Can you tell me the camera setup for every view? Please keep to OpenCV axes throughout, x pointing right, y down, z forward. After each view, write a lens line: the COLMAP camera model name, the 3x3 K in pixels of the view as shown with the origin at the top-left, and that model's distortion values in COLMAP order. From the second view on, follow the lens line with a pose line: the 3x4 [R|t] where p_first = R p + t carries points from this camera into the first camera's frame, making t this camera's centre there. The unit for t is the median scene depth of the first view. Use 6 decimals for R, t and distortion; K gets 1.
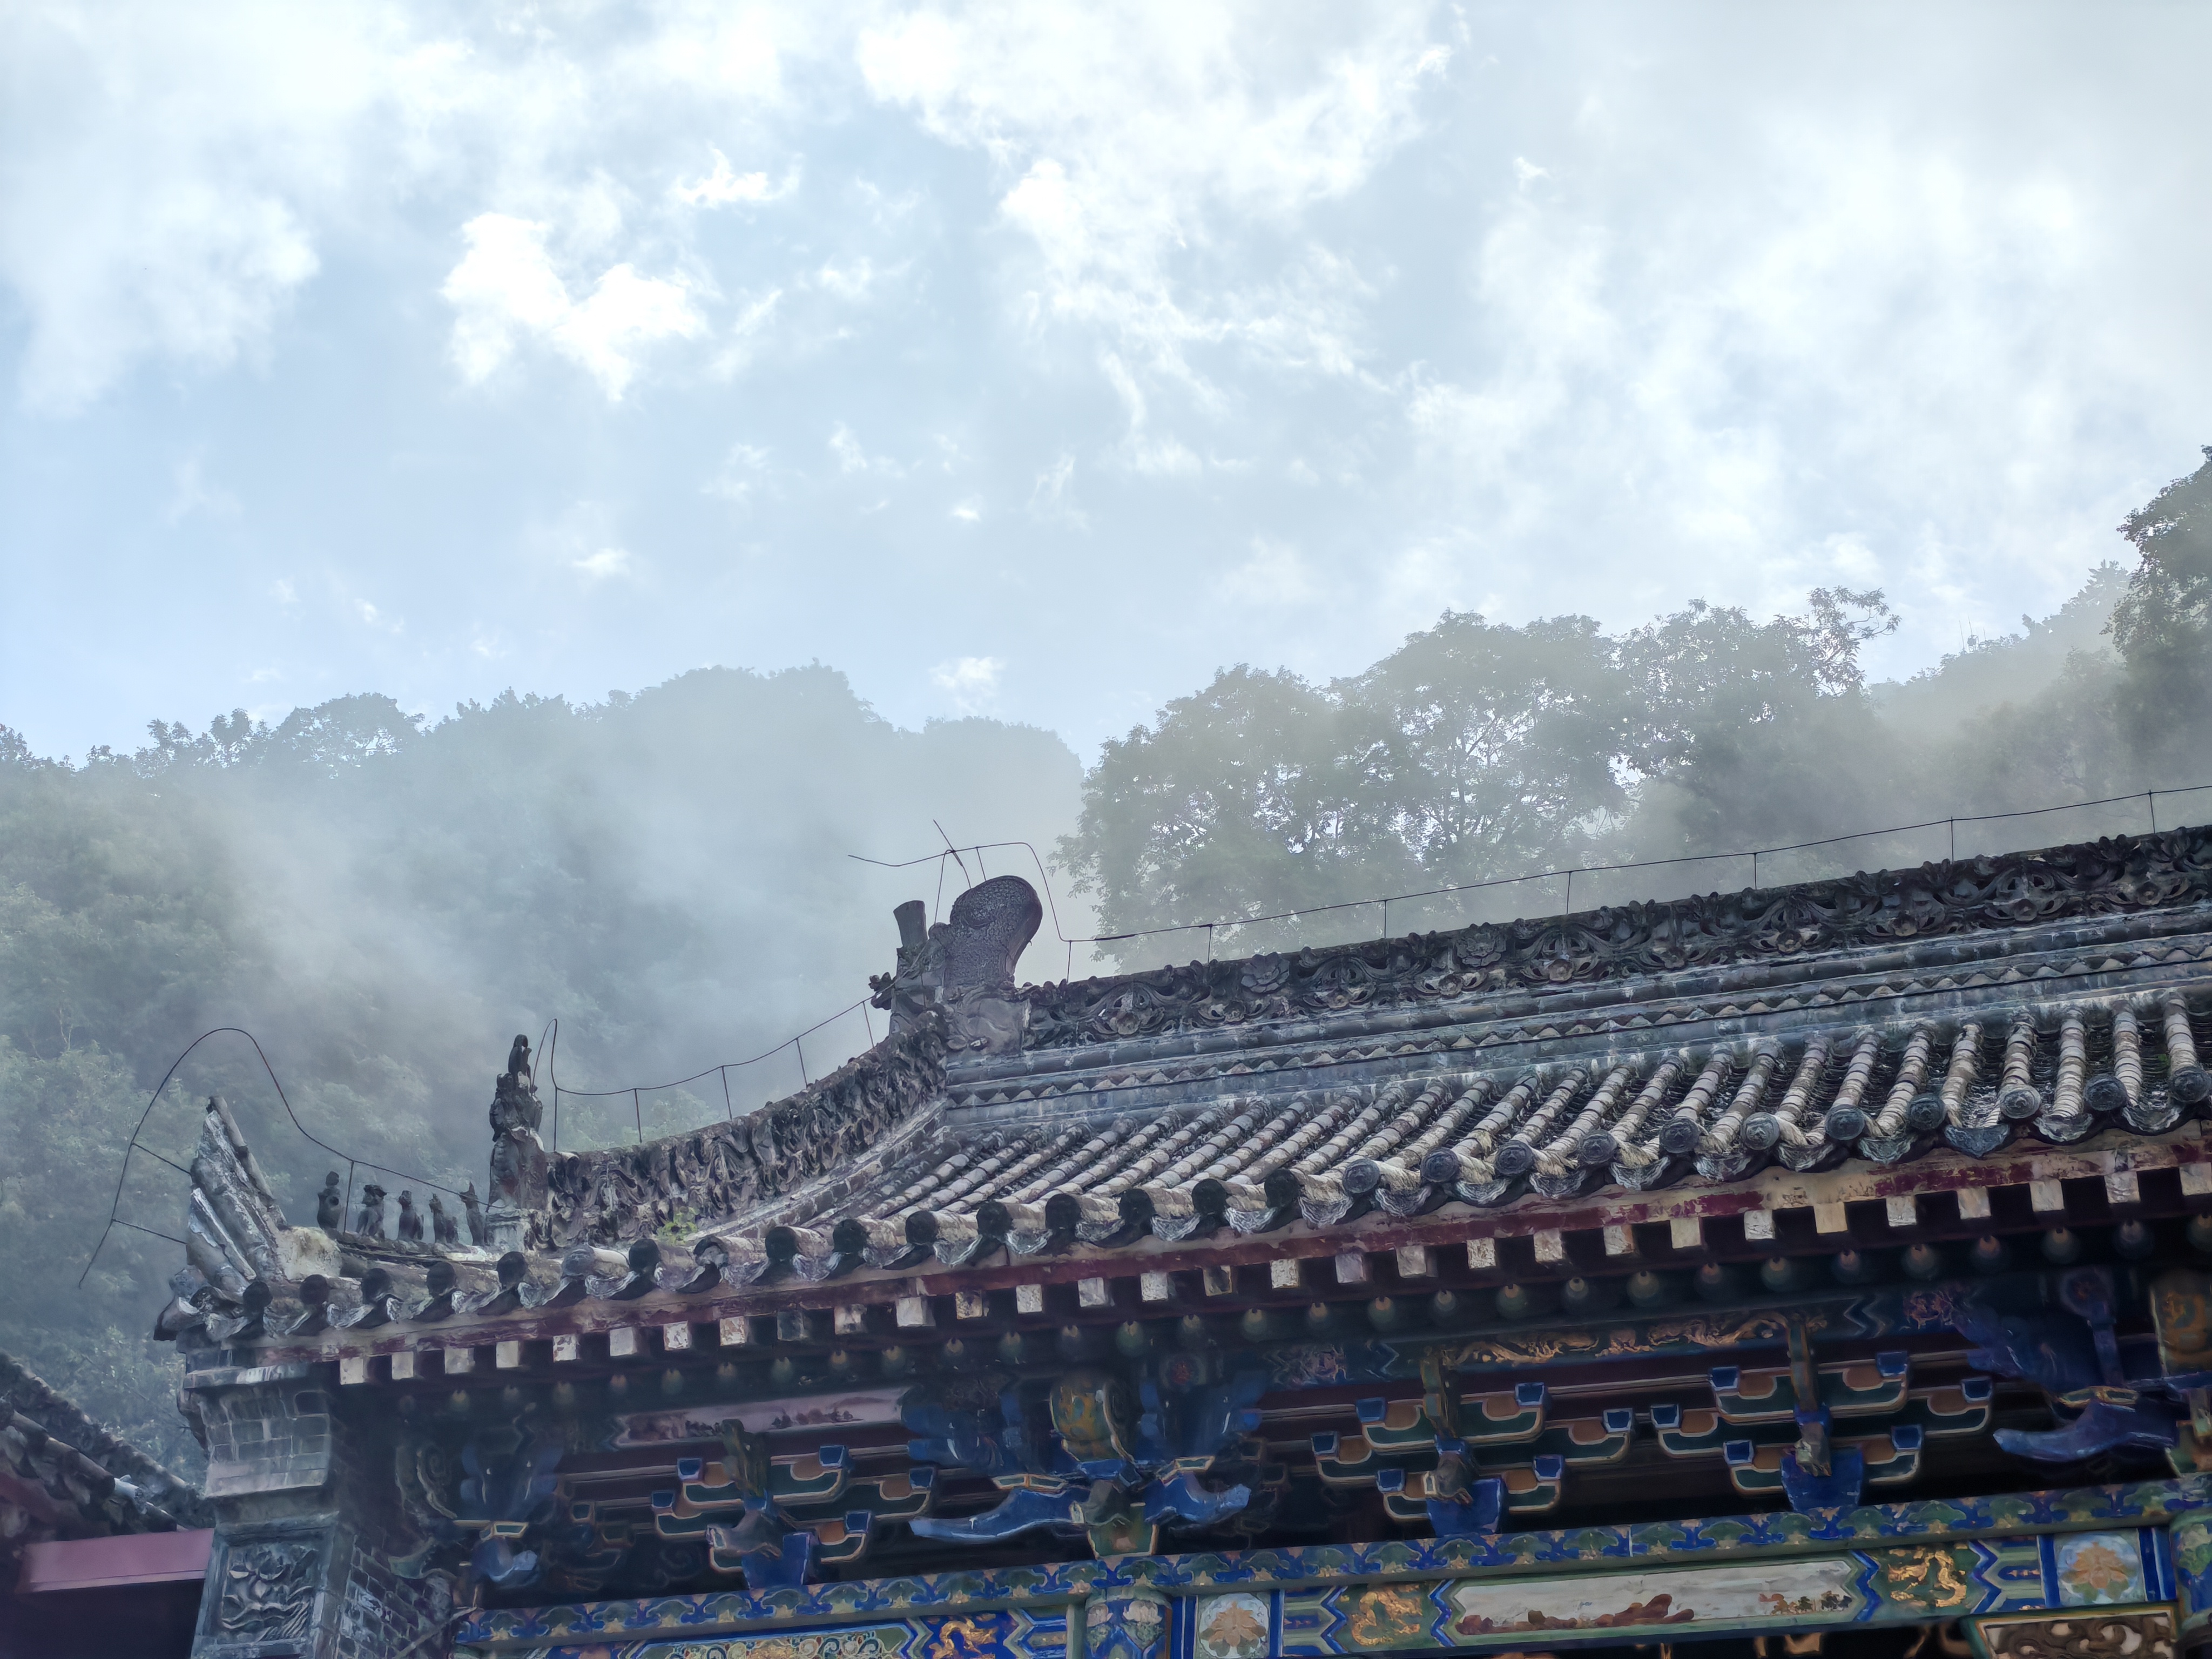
lens RADIAL K [[3392.1, 0, 1098.8], [0, 3392.1, 834.5], [0, 0, 1]] dist [-0.008480, 0.000000]
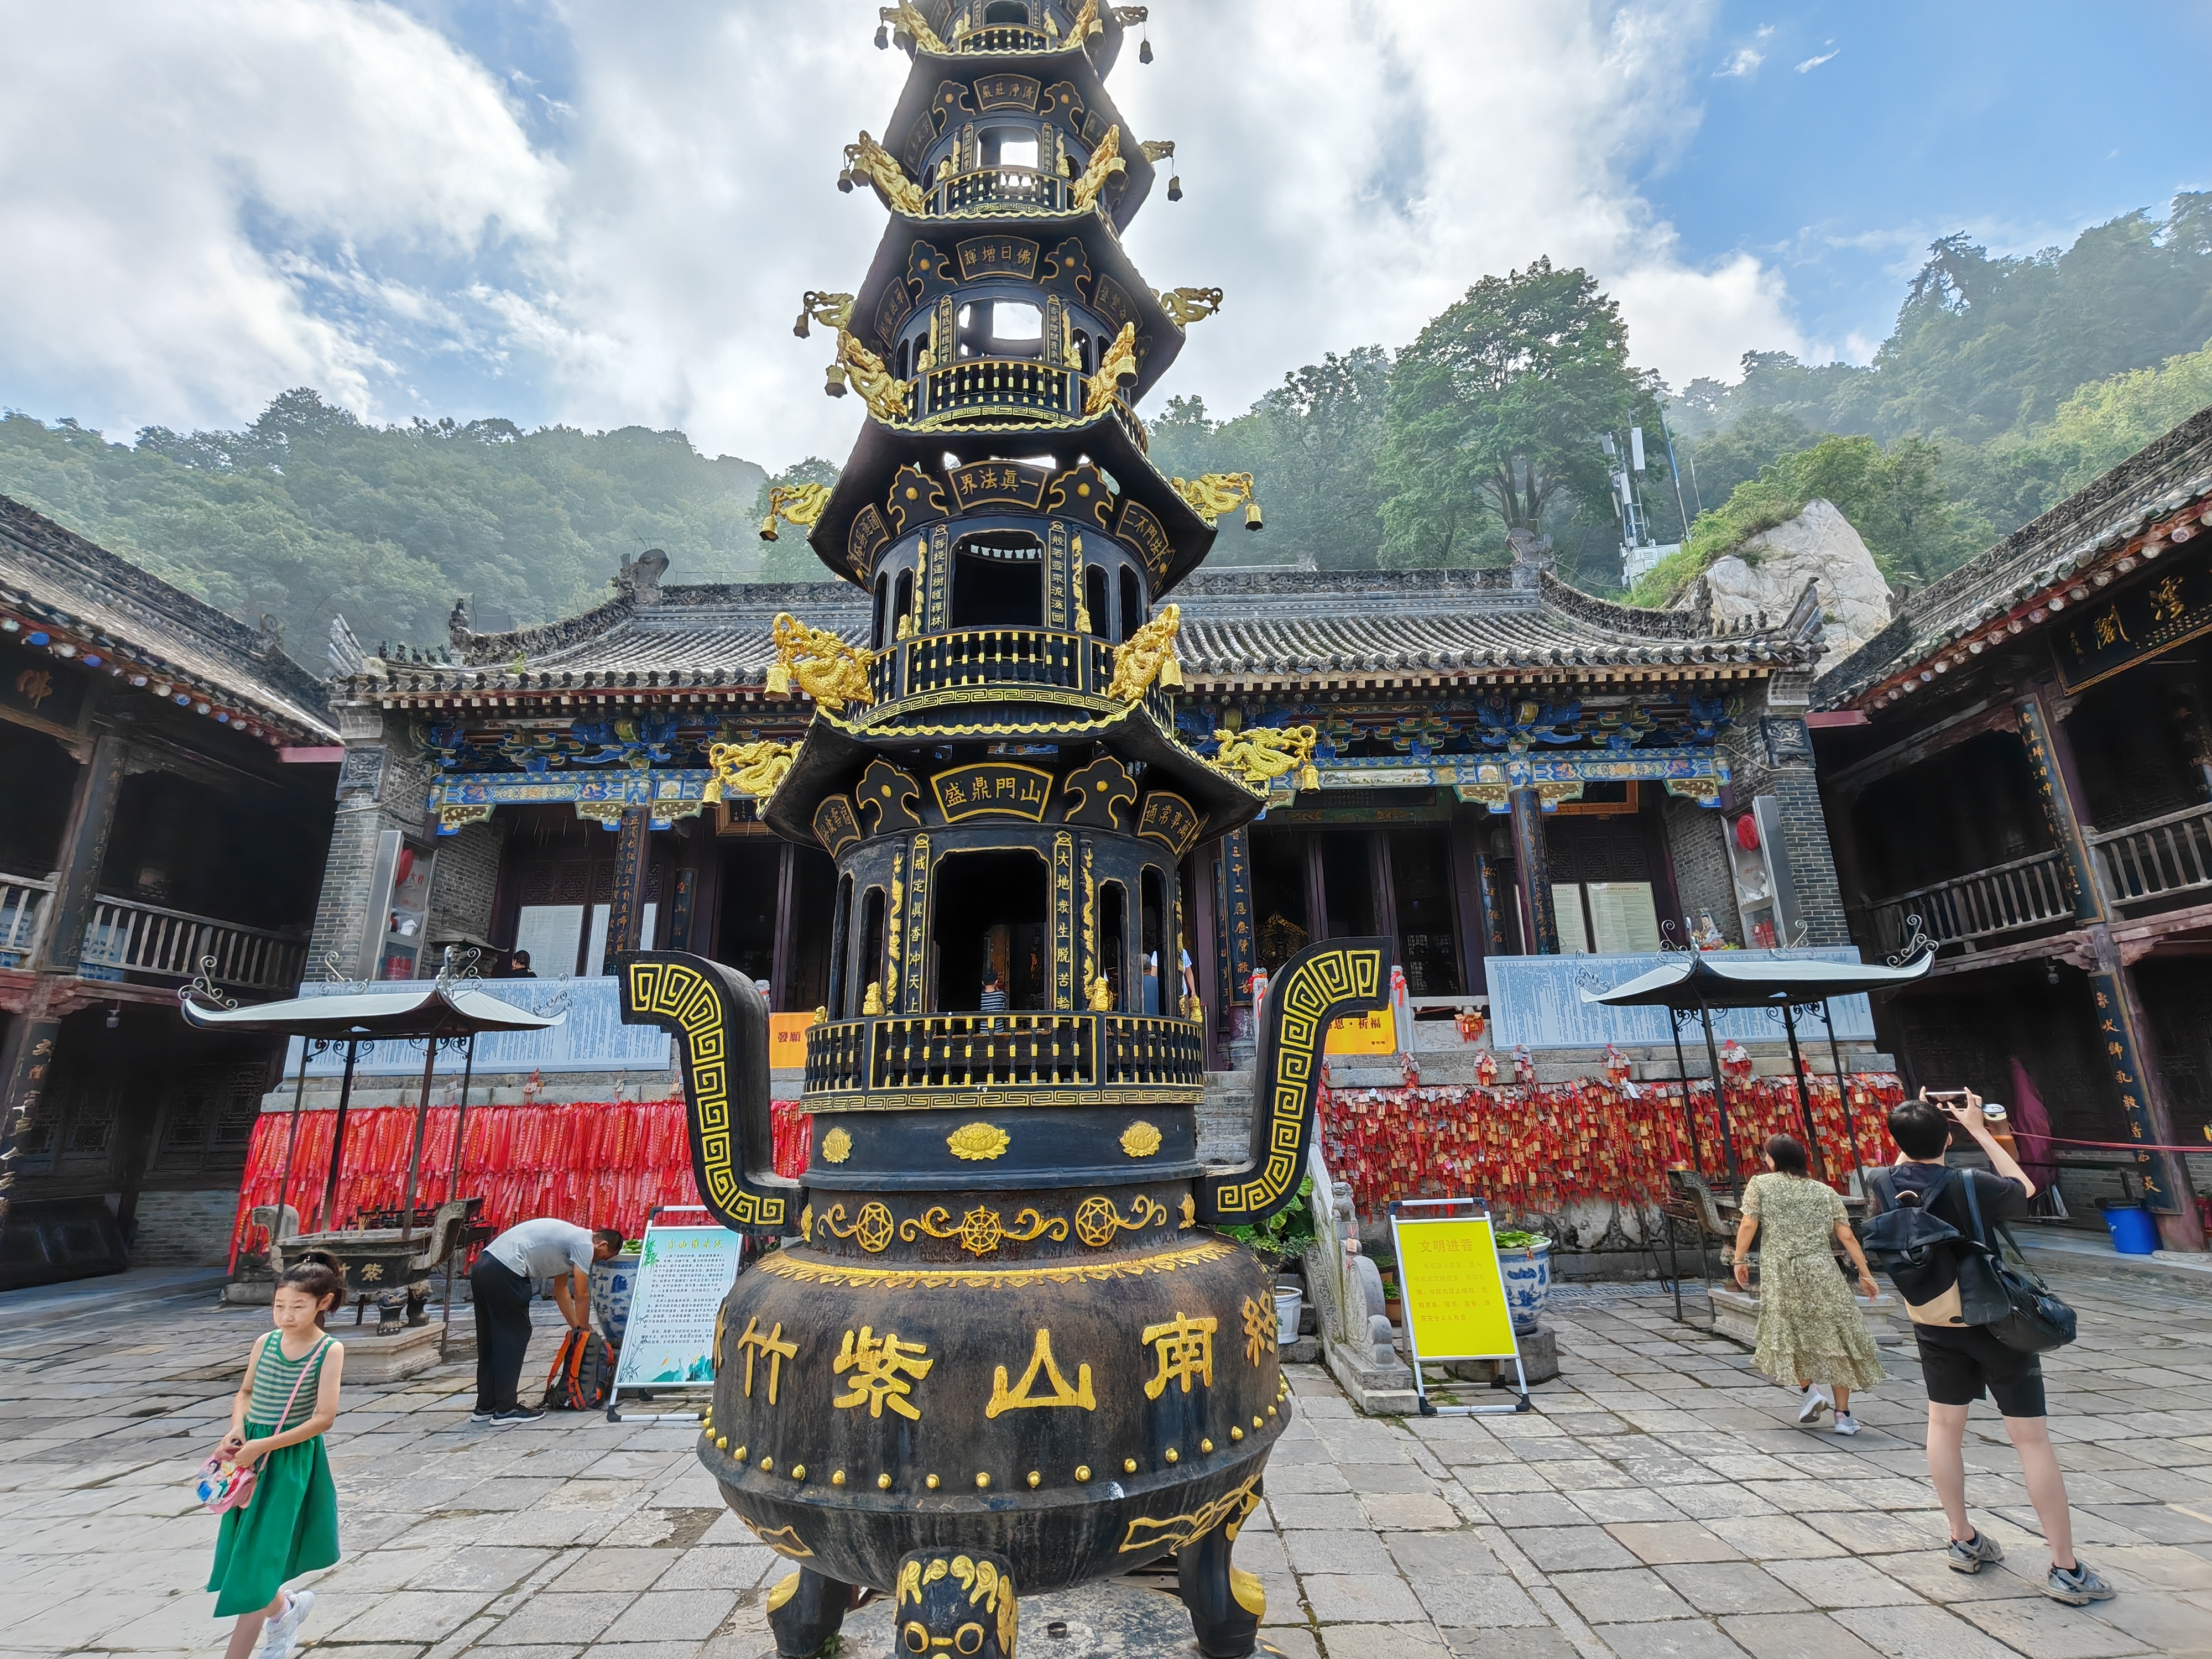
lens RADIAL K [[1016.9, 0, 1118.5], [0, 1016.9, 827.3], [0, 0, 1]] dist [-0.016524, 0.002766]
pose [[0.946544, 0.029409, 0.321231, 0.144736], [-0.121178, 0.955316, 0.269605, -0.080474], [-0.298949, -0.294119, 0.907813, -0.151260]]
